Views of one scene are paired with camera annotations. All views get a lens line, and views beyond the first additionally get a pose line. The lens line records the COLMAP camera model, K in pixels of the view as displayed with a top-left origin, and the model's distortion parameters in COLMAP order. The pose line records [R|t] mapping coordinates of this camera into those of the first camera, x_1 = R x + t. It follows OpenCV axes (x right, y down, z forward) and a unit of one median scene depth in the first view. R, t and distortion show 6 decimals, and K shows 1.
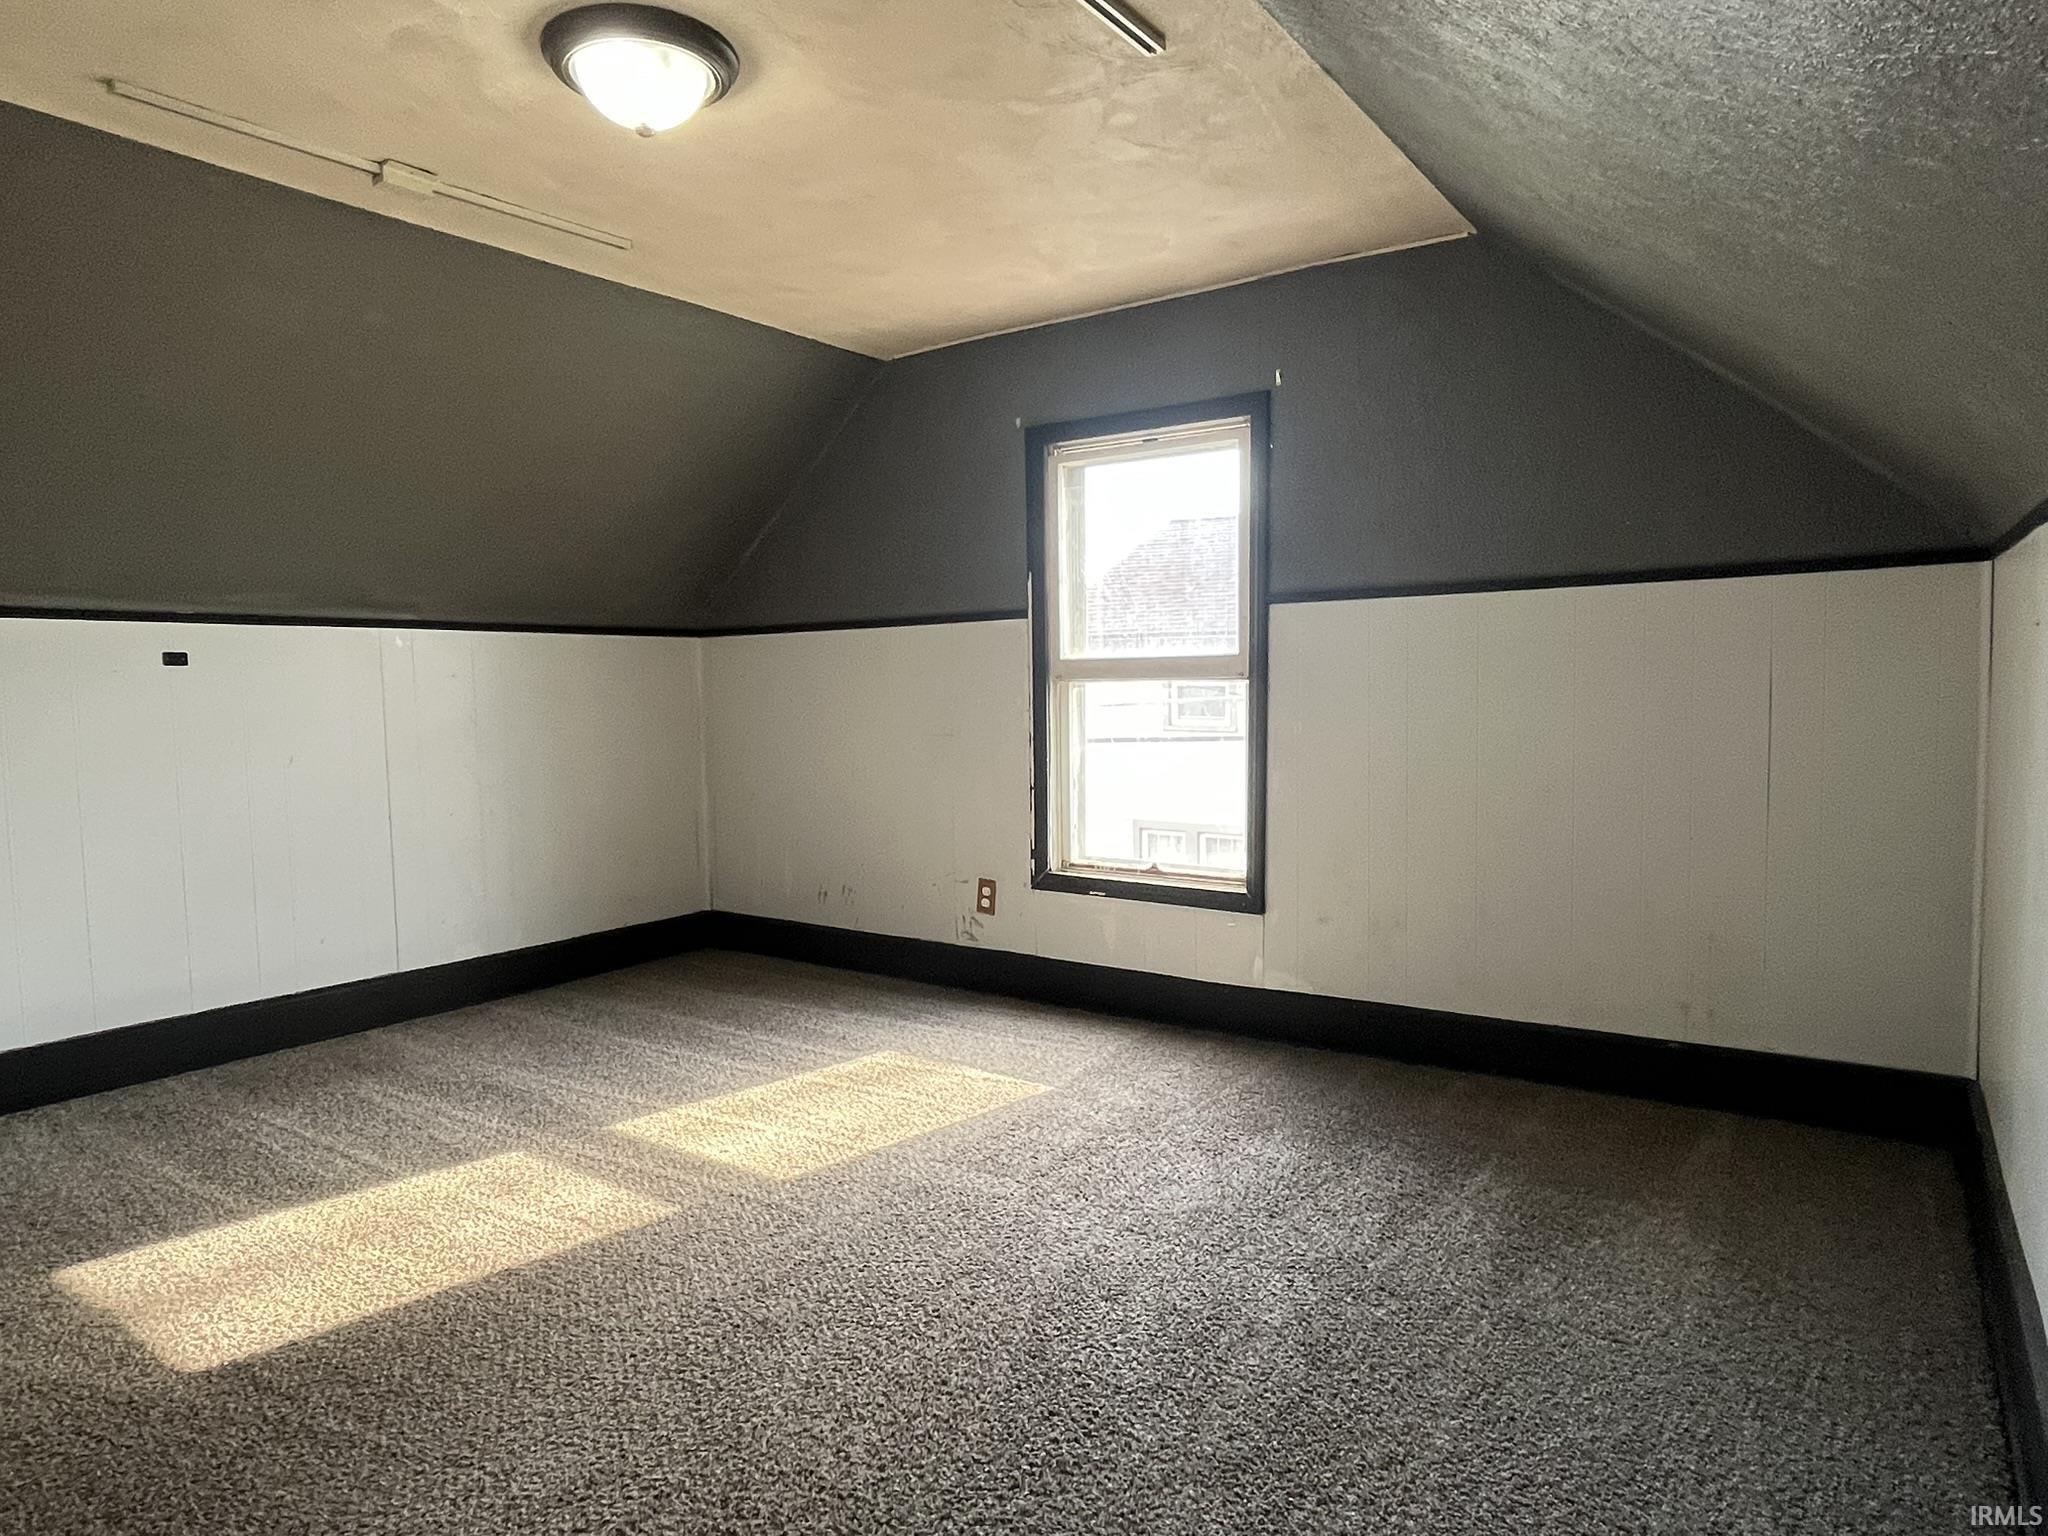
lens RADIAL K [[1217.8, 0, 1012.4], [0, 1217.8, 765.1], [0, 0, 1]] dist [-0.002775, -0.001472]
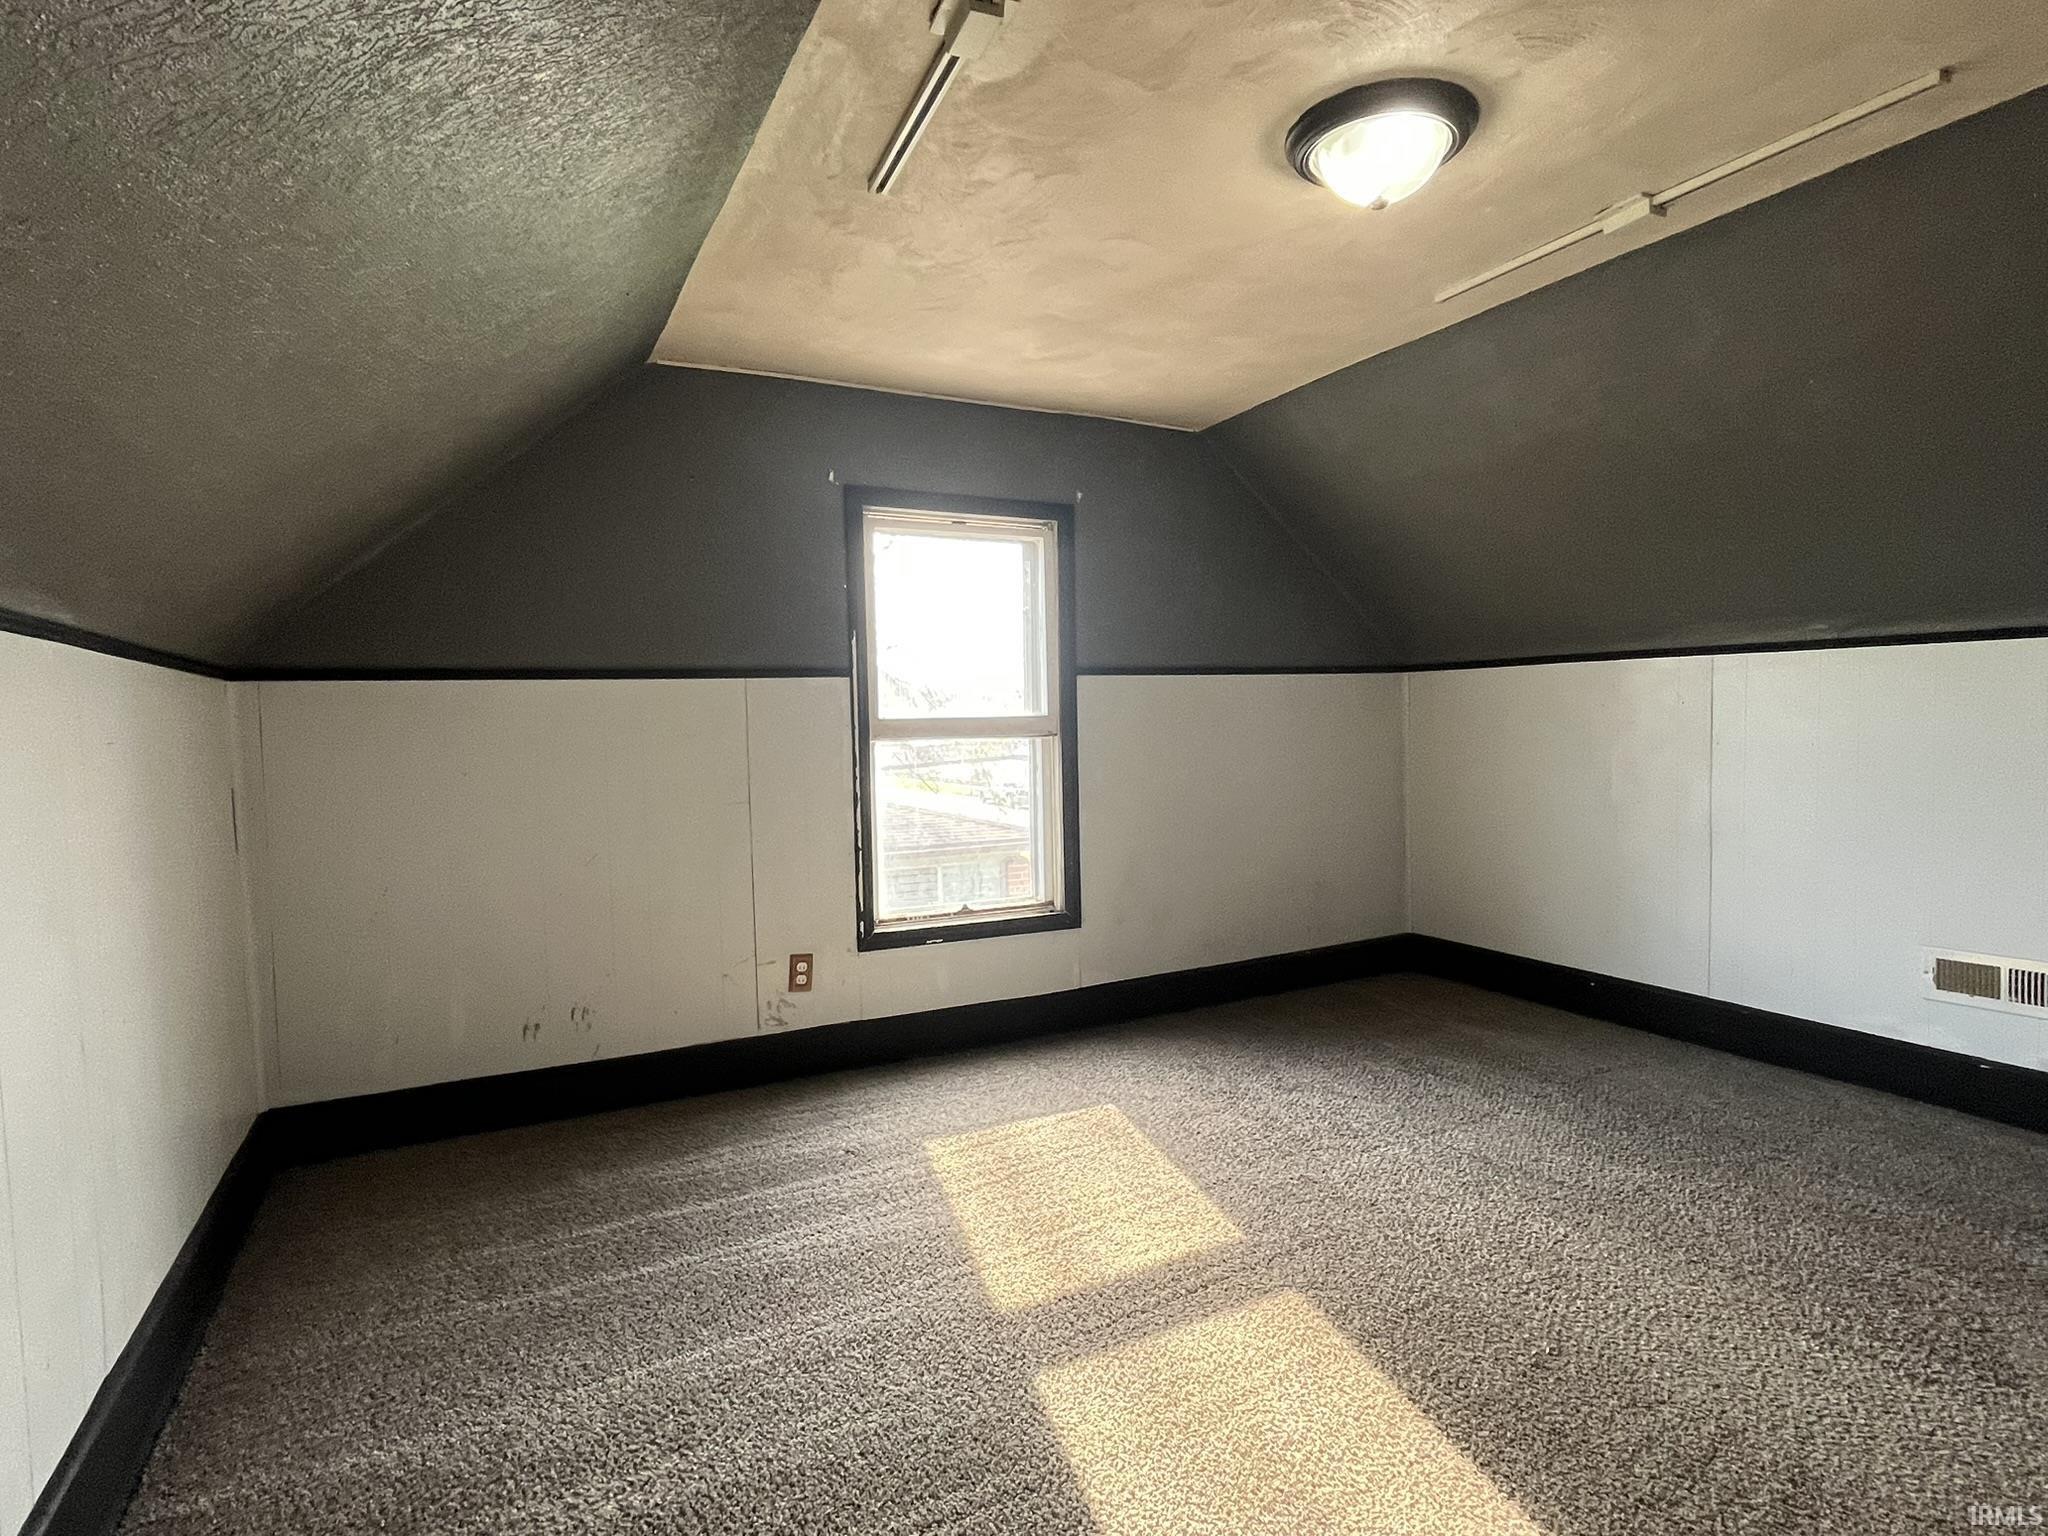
lens RADIAL K [[1068.4, 0, 1013.5], [0, 1068.4, 770.1], [0, 0, 1]] dist [-0.003937, 0.000096]
pose [[0.469191, -0.033396, 0.882465, -0.725621], [0.075088, 0.997174, -0.002186, -0.035669], [-0.879899, 0.067289, 0.470373, 0.509982]]
